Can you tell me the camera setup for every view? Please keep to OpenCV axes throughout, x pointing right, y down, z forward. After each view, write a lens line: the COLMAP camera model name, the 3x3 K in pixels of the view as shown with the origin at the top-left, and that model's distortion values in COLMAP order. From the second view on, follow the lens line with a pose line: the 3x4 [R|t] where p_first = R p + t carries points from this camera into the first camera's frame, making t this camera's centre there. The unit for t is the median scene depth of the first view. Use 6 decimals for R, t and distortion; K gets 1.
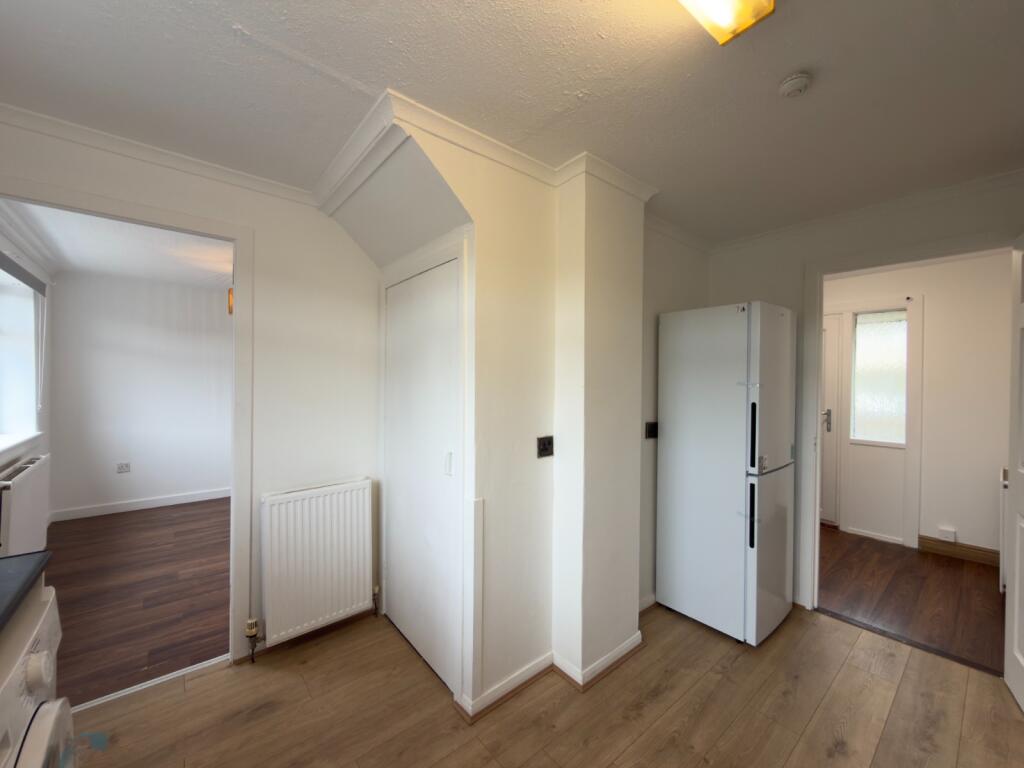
lens RADIAL K [[412.6, 0, 512.0], [0, 412.6, 384.0], [0, 0, 1]] dist [0.000199, 0.000160]
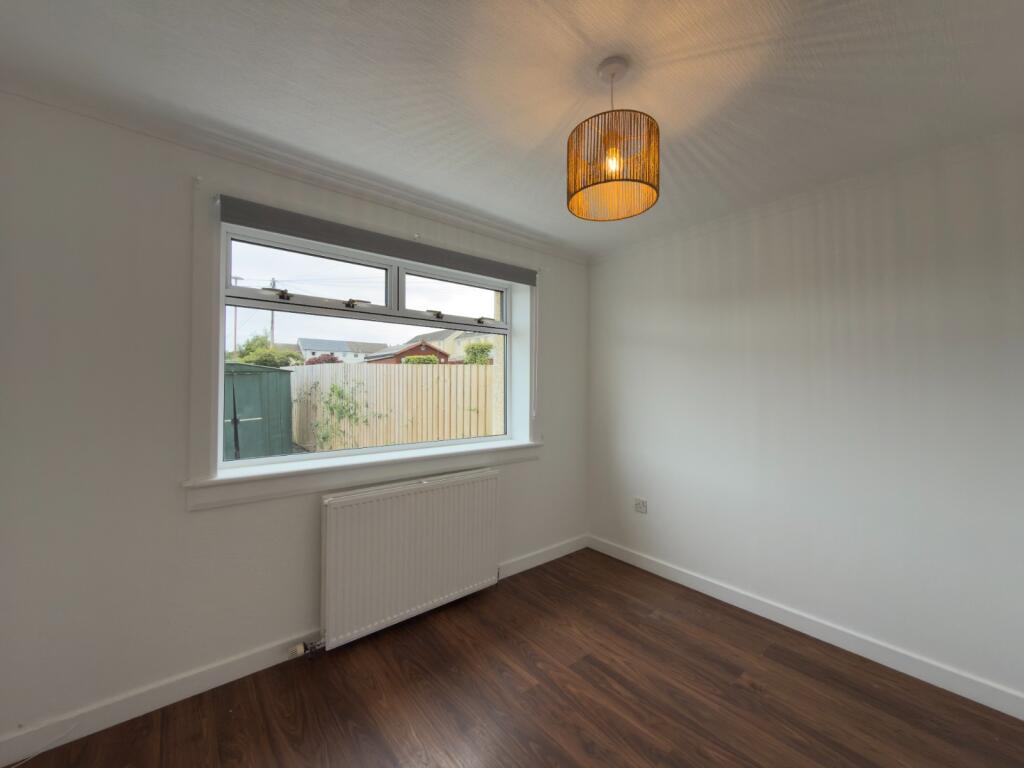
lens RADIAL K [[410.7, 0, 512.0], [0, 410.7, 384.0], [0, 0, 1]] dist [-0.001088, -0.000201]
pose [[-0.004851, -0.009357, -0.999944, -0.277793], [-0.010571, 0.999901, -0.009305, 0.000330], [0.999932, 0.010525, -0.004949, 0.958691]]
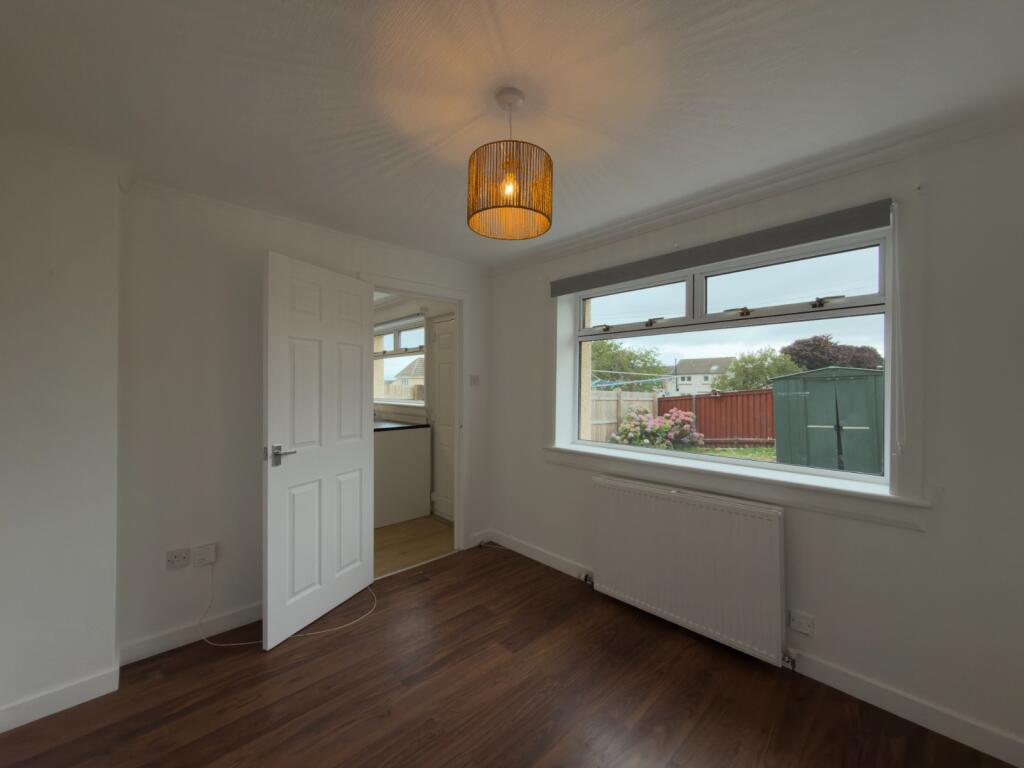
lens RADIAL K [[412.6, 0, 512.0], [0, 412.6, 384.0], [0, 0, 1]] dist [0.000199, 0.000160]
pose [[-0.998597, -0.008779, -0.052224, -0.655409], [-0.008767, 0.999961, -0.000469, -0.015976], [0.052226, -0.000010, -0.998635, 1.475566]]
